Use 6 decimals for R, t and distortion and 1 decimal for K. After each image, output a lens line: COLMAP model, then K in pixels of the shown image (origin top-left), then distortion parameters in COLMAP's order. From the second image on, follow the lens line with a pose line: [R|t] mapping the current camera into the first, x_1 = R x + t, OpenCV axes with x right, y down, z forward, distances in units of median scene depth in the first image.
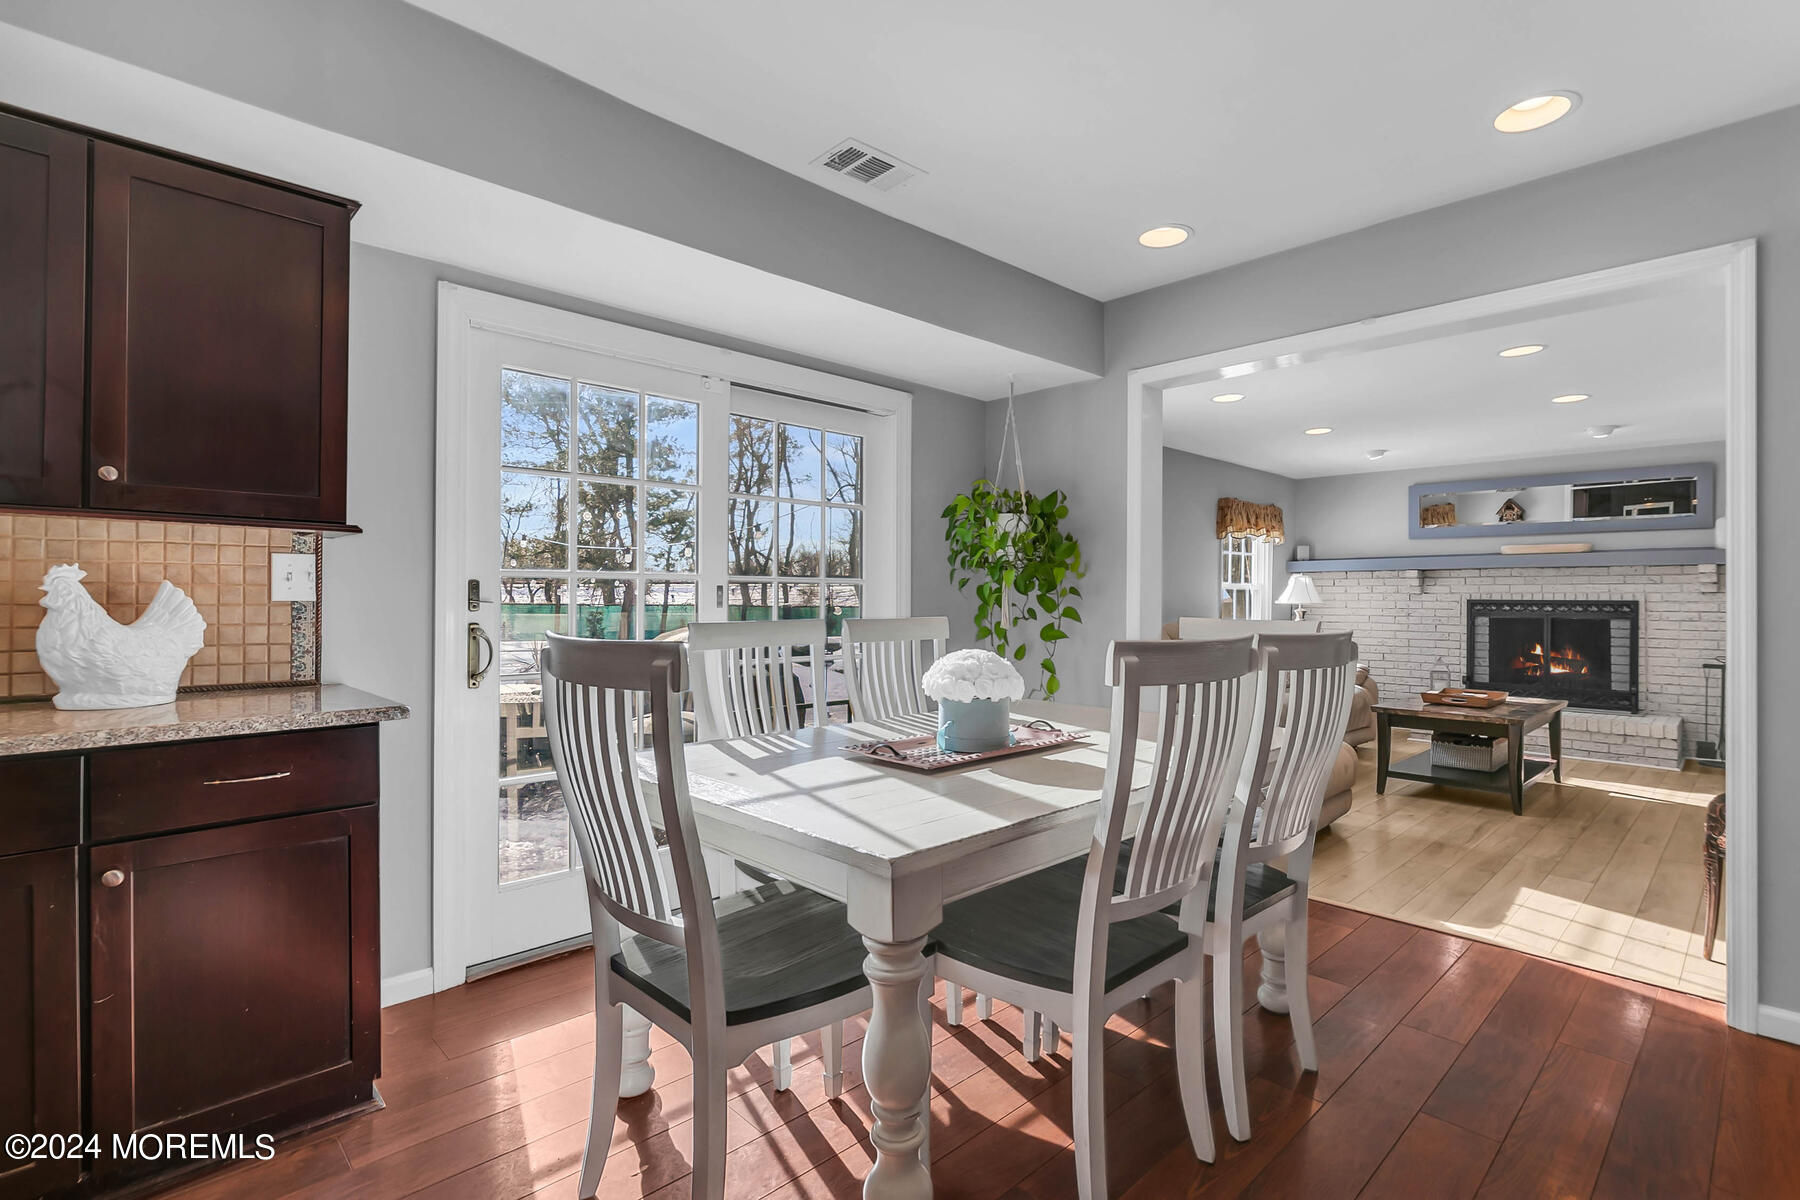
lens RADIAL K [[847.6, 0, 900.0], [0, 847.6, 600.0], [0, 0, 1]] dist [-0.002705, -0.000435]
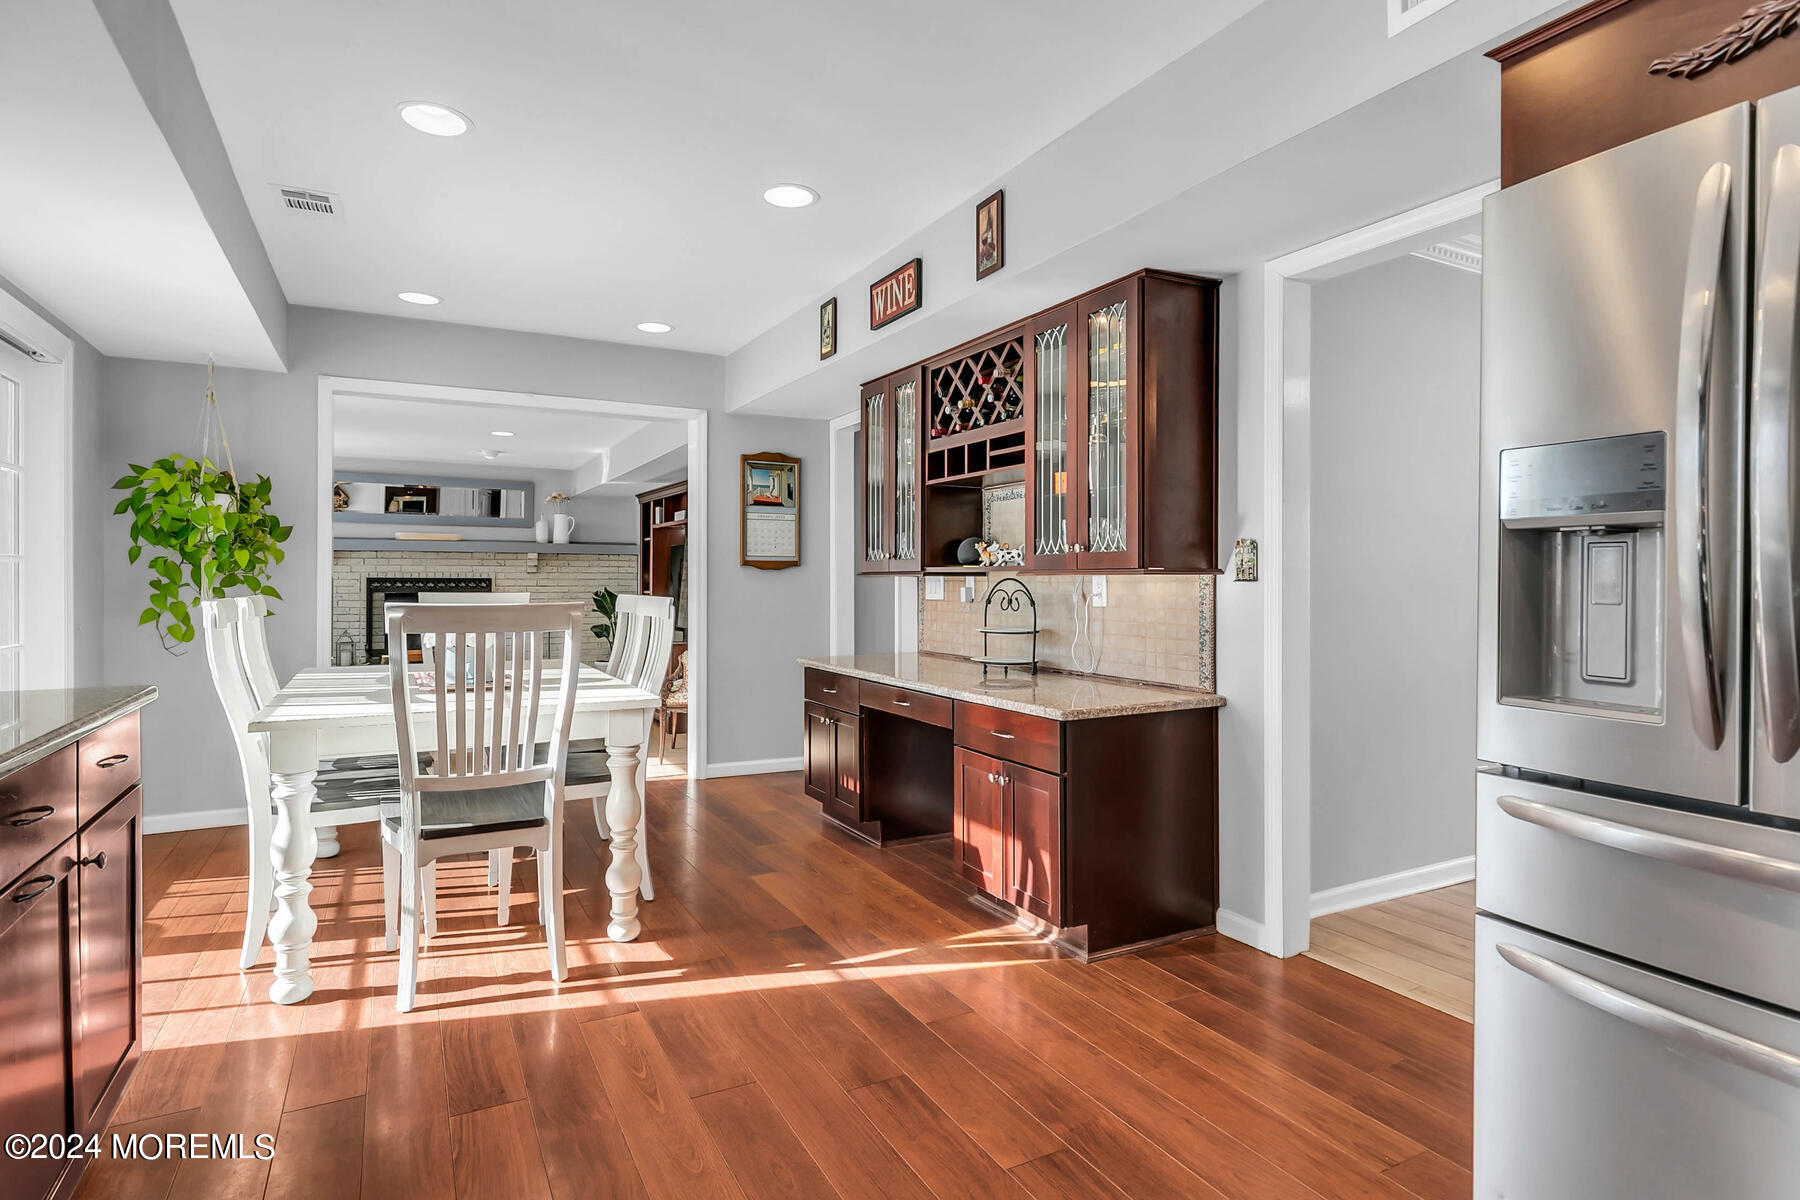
lens RADIAL K [[957.9, 0, 902.6], [0, 957.9, 580.8], [0, 0, 1]] dist [0.000012, 0.000013]
pose [[0.275066, -0.004713, 0.961414, -0.416453], [0.002184, 0.999988, 0.004277, -0.000305], [-0.961423, 0.000923, 0.275073, -0.053504]]
